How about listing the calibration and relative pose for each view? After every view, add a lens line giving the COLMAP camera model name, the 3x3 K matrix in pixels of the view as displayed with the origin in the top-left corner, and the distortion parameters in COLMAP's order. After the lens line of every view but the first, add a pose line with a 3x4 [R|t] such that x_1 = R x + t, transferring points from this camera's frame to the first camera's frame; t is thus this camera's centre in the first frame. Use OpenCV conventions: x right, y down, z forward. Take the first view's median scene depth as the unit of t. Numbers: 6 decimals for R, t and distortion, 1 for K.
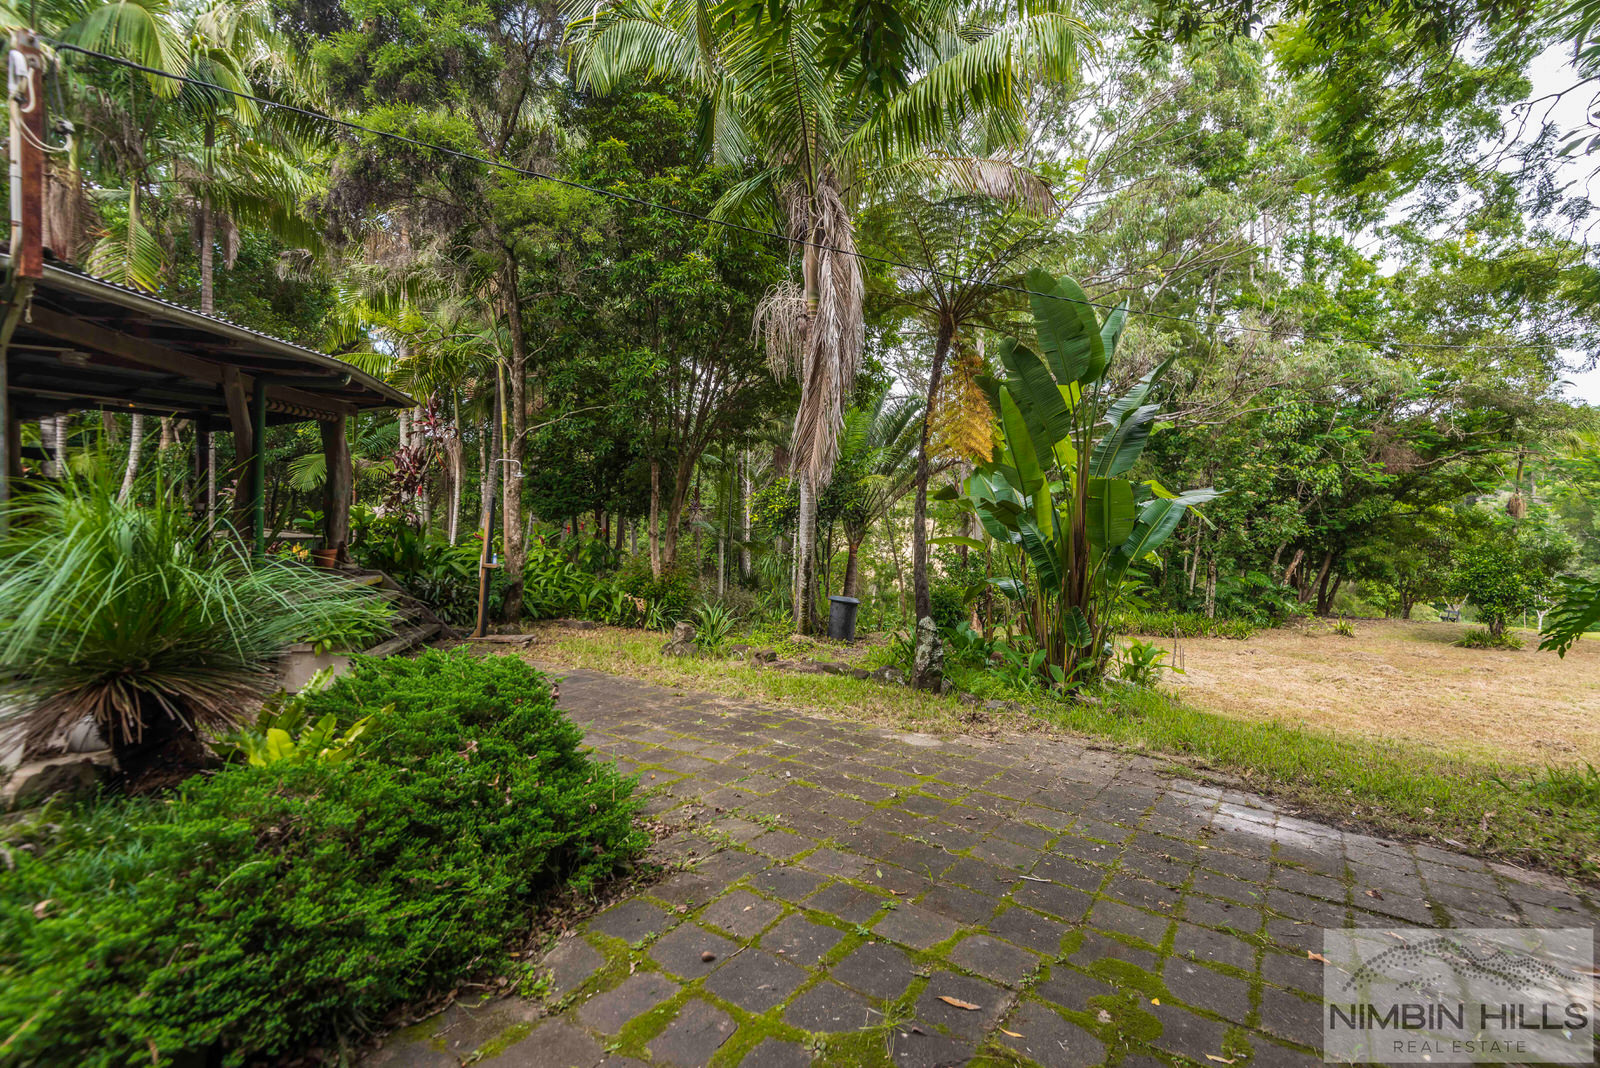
lens RADIAL K [[729.0, 0, 821.0], [0, 729.0, 520.7], [0, 0, 1]] dist [0.012625, -0.000592]
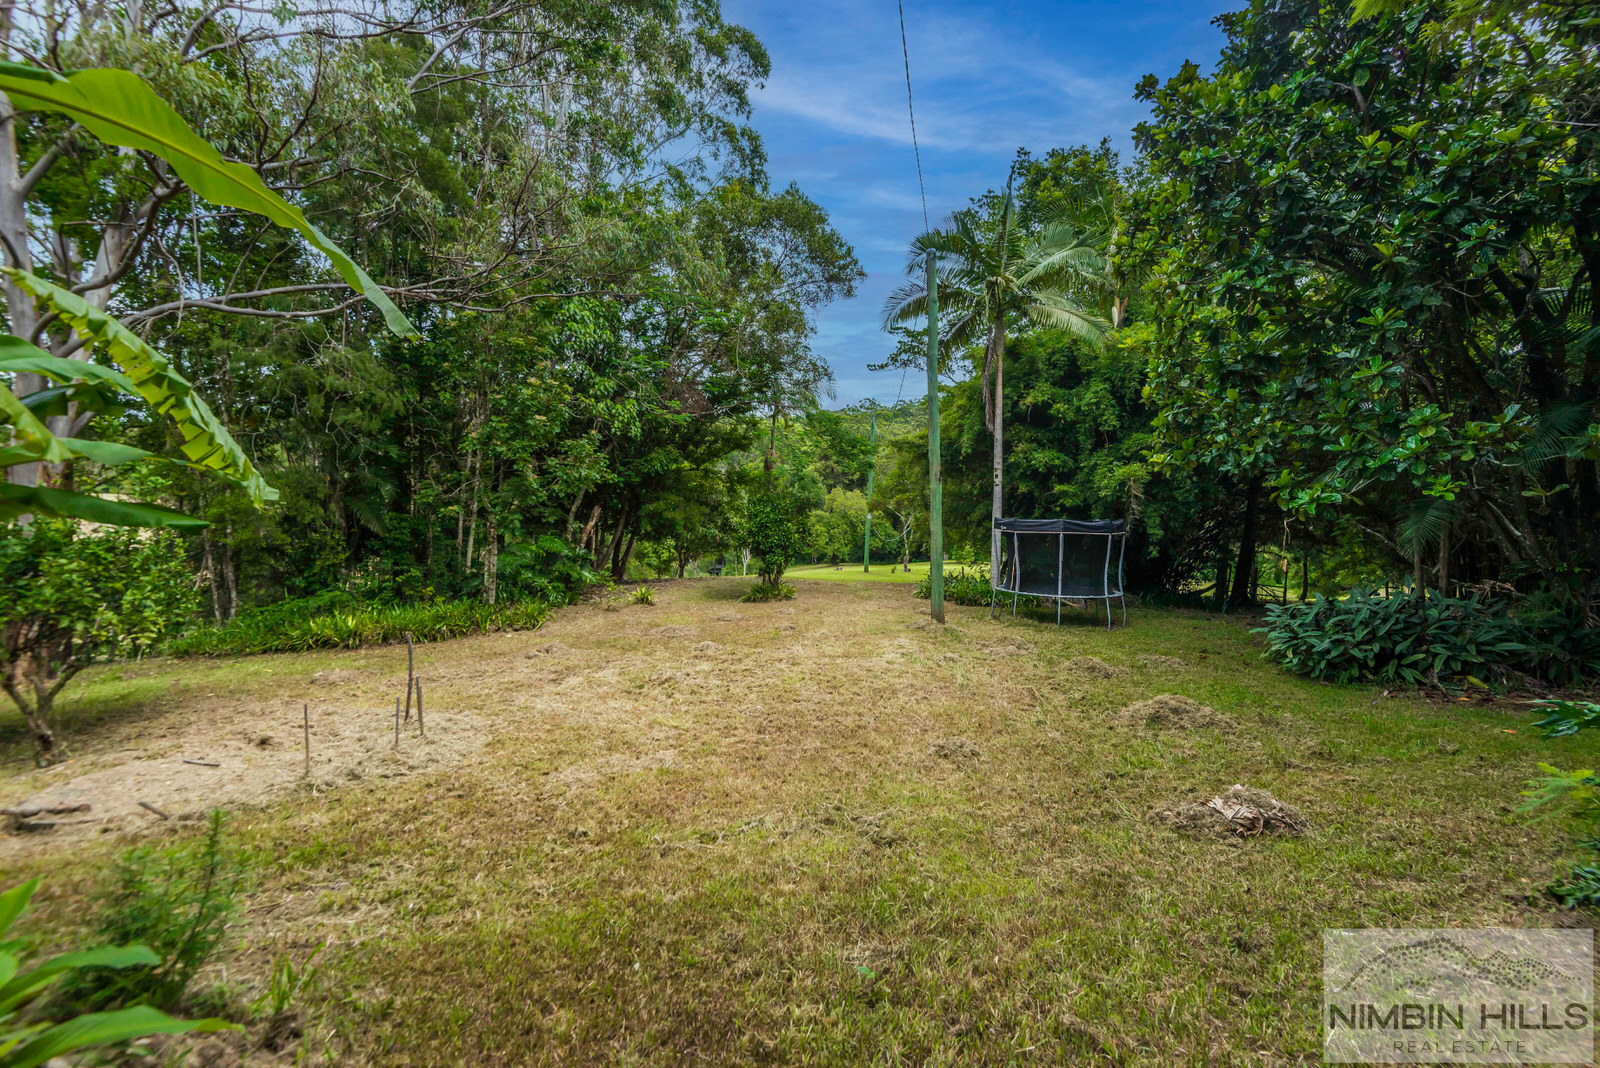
lens RADIAL K [[729.0, 0, 821.0], [0, 729.0, 520.7], [0, 0, 1]] dist [0.012625, -0.000592]
pose [[0.623264, -0.034108, 0.781267, 0.179551], [0.011561, 0.999341, 0.034406, 0.032355], [-0.781926, -0.012412, 0.623248, 0.309090]]
